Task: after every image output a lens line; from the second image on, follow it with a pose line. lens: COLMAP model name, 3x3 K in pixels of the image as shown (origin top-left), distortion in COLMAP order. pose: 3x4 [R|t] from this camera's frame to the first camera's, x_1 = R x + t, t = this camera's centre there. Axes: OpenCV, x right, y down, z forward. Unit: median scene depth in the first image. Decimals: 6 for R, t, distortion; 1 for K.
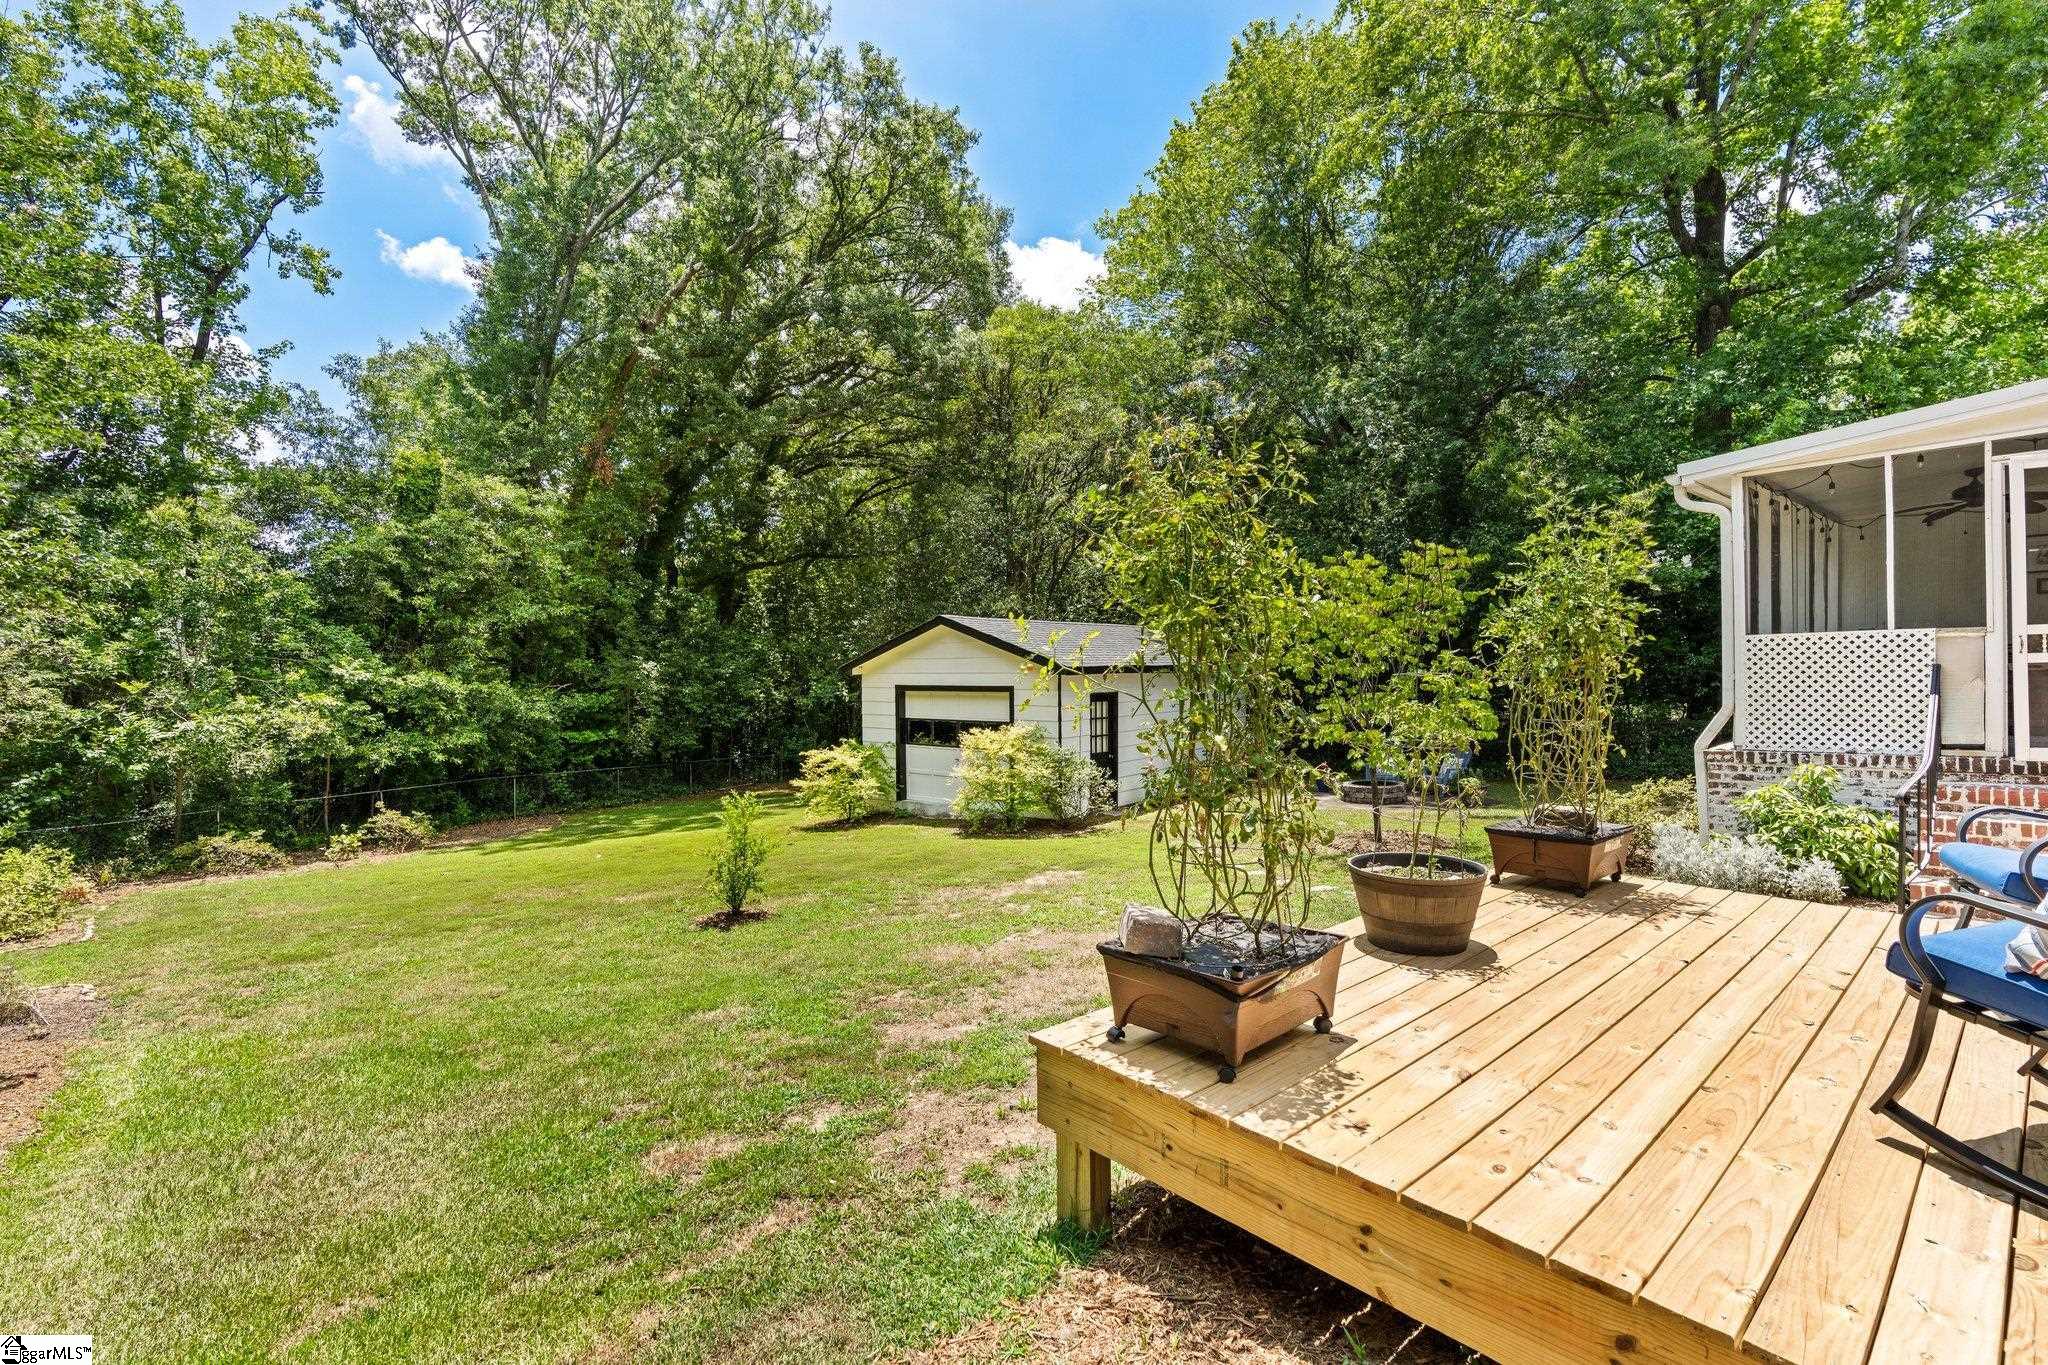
lens RADIAL K [[930.5, 0, 1027.9], [0, 930.5, 673.1], [0, 0, 1]] dist [-0.012214, 0.006973]
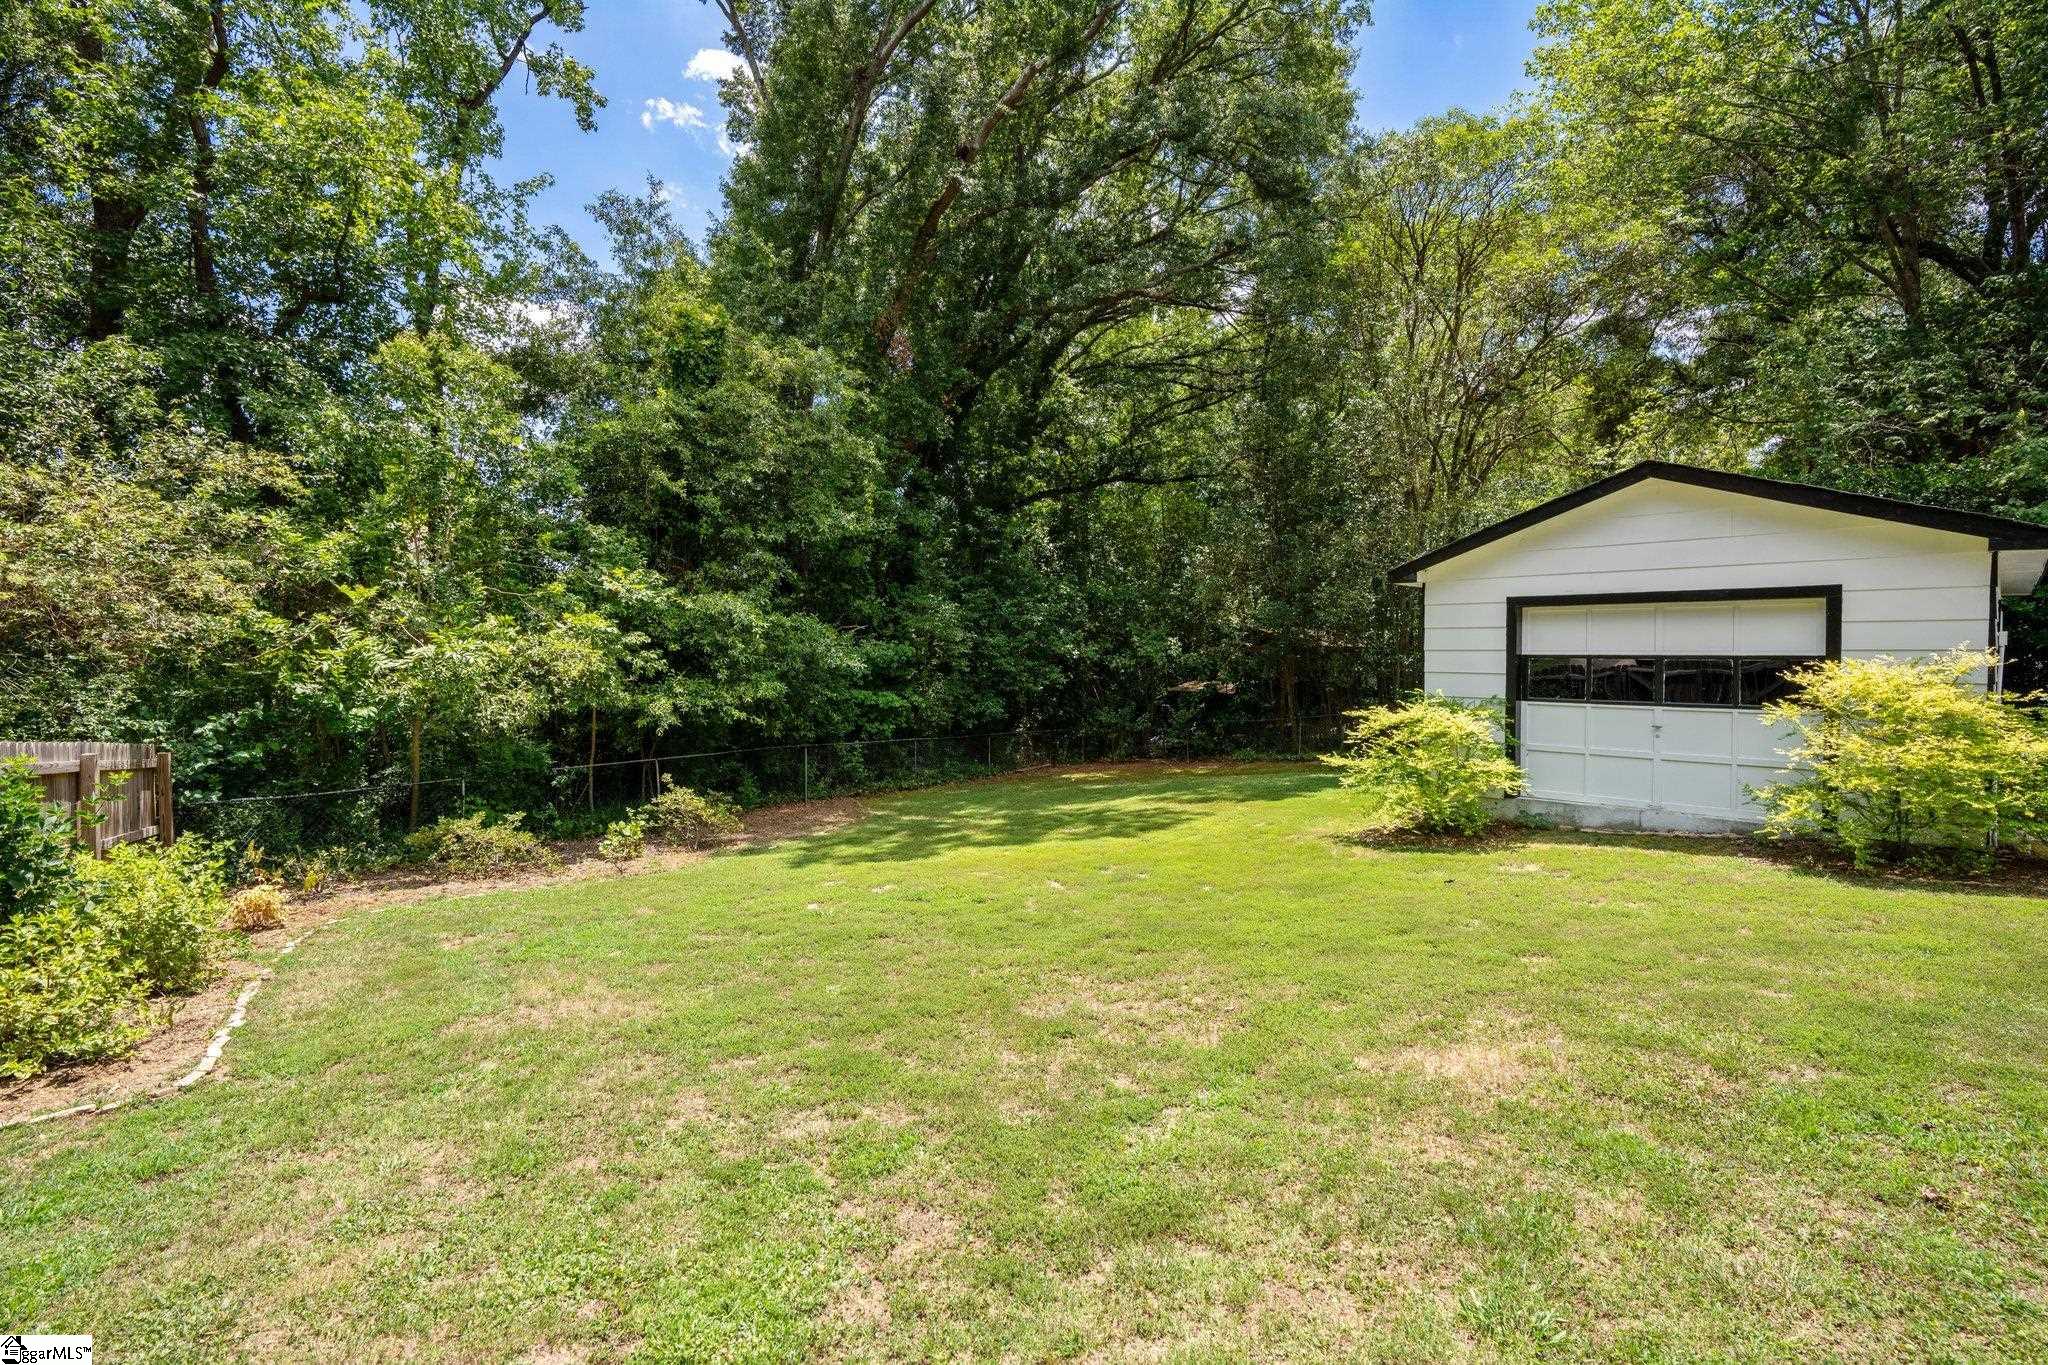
lens RADIAL K [[965.3, 0, 1030.4], [0, 965.3, 666.8], [0, 0, 1]] dist [-0.033294, 0.000472]
pose [[0.983161, 0.009696, -0.182485, -0.321438], [-0.008026, 0.999919, 0.009887, 0.052532], [0.182566, -0.008256, 0.983159, 0.368884]]
